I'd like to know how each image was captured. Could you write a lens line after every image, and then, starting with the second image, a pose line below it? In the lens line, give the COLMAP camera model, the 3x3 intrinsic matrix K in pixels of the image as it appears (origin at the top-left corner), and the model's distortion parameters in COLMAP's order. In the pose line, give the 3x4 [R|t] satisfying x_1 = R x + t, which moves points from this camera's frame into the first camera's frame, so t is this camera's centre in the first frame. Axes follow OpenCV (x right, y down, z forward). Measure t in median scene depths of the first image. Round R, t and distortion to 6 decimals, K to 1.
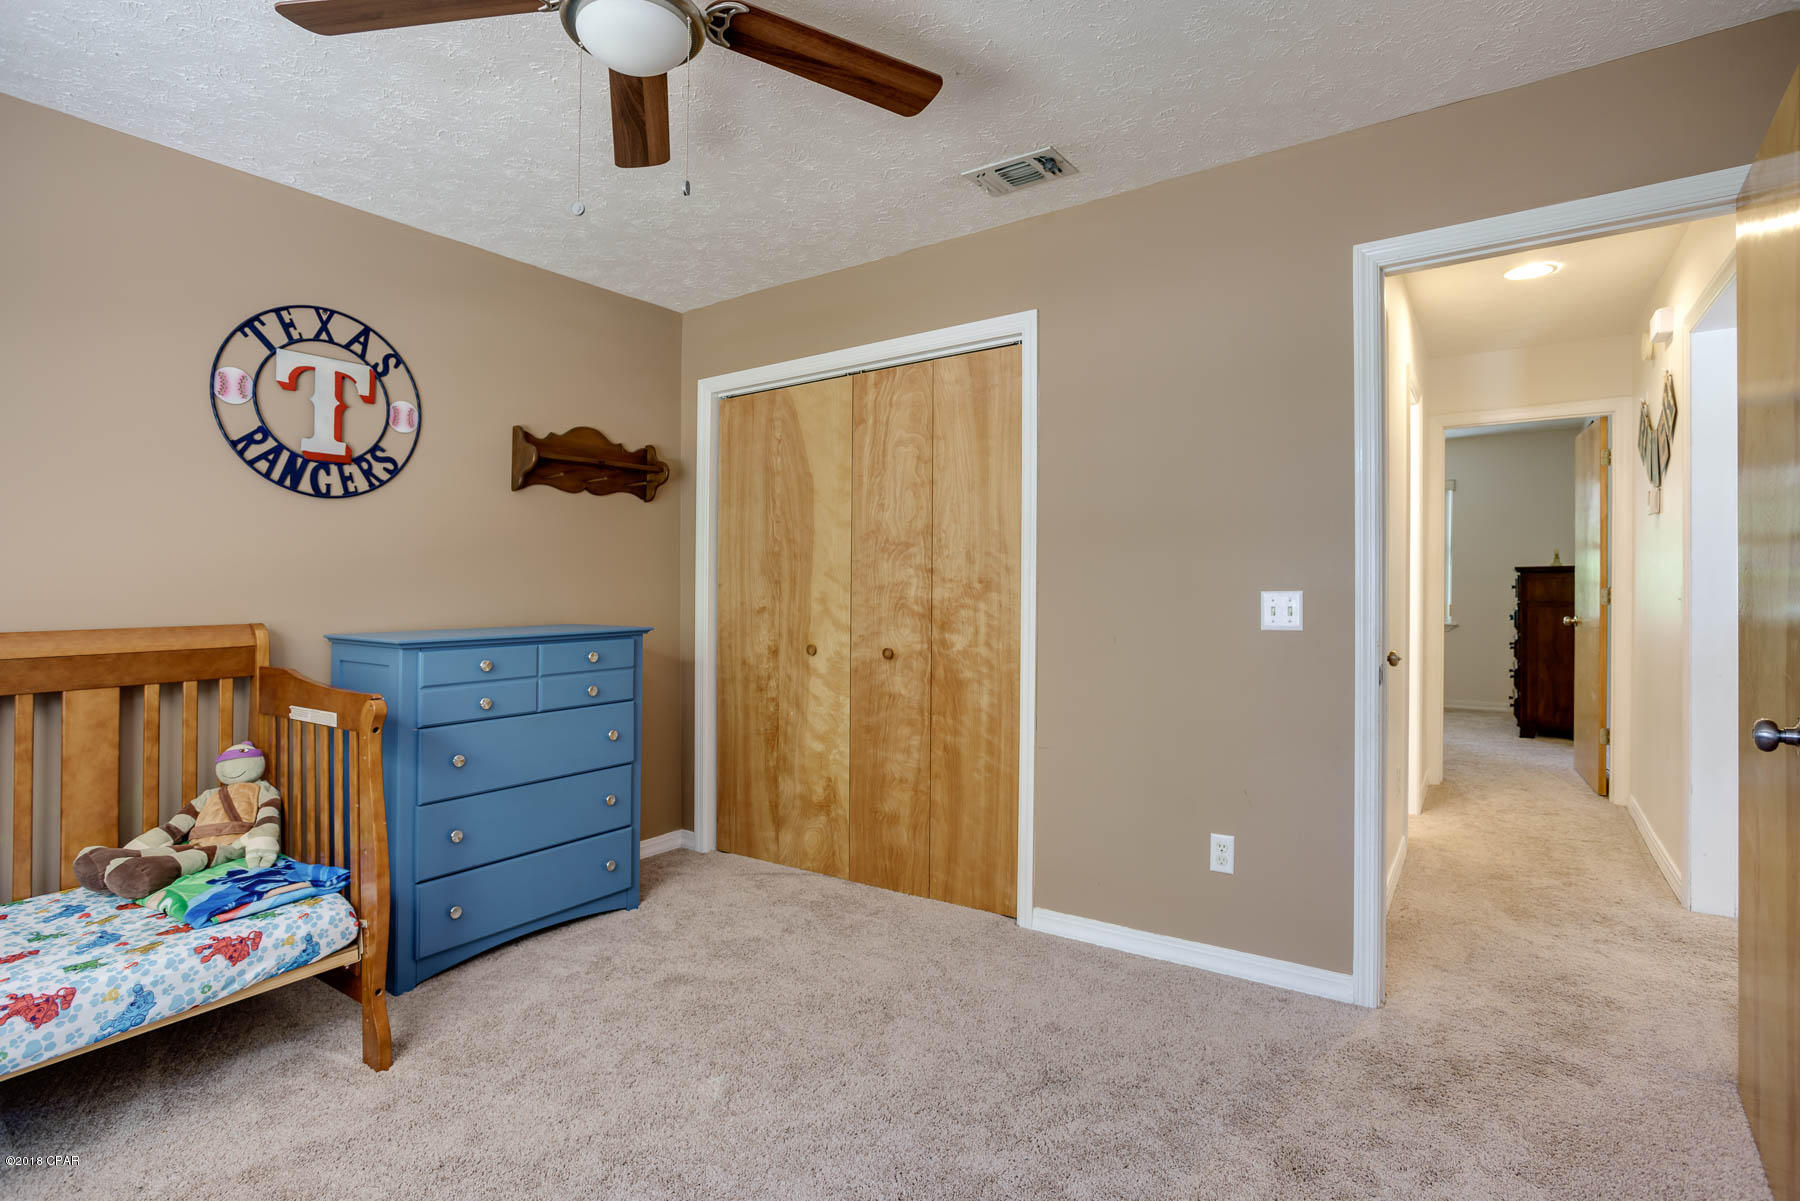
lens RADIAL K [[892.1, 0, 902.9], [0, 892.1, 596.0], [0, 0, 1]] dist [-0.001889, -0.000254]
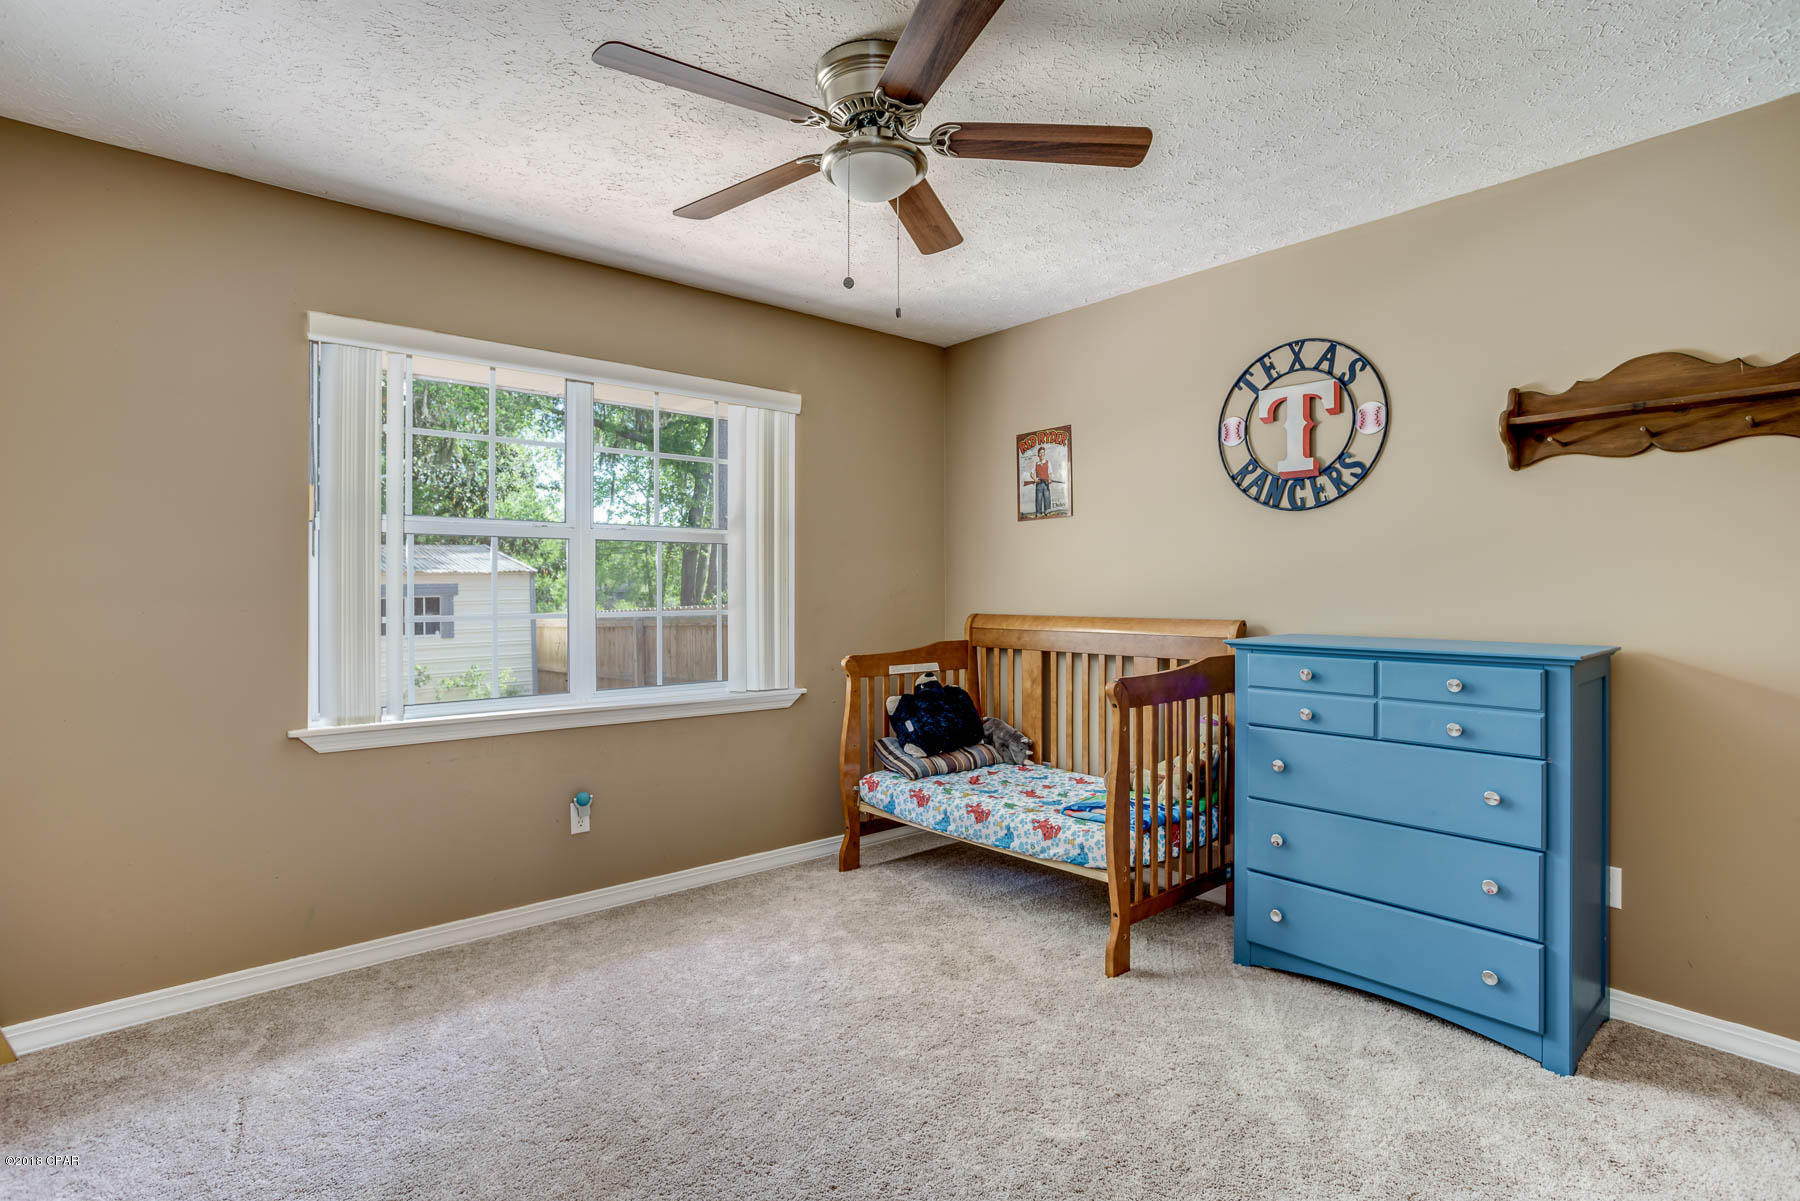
lens RADIAL K [[870.5, 0, 893.2], [0, 870.5, 590.3], [0, 0, 1]] dist [-0.059982, 0.035426]
pose [[-0.252363, 0.002410, -0.967630, 0.514311], [-0.013965, 0.999884, 0.006132, -0.010679], [0.967532, 0.015061, -0.252300, 0.782634]]
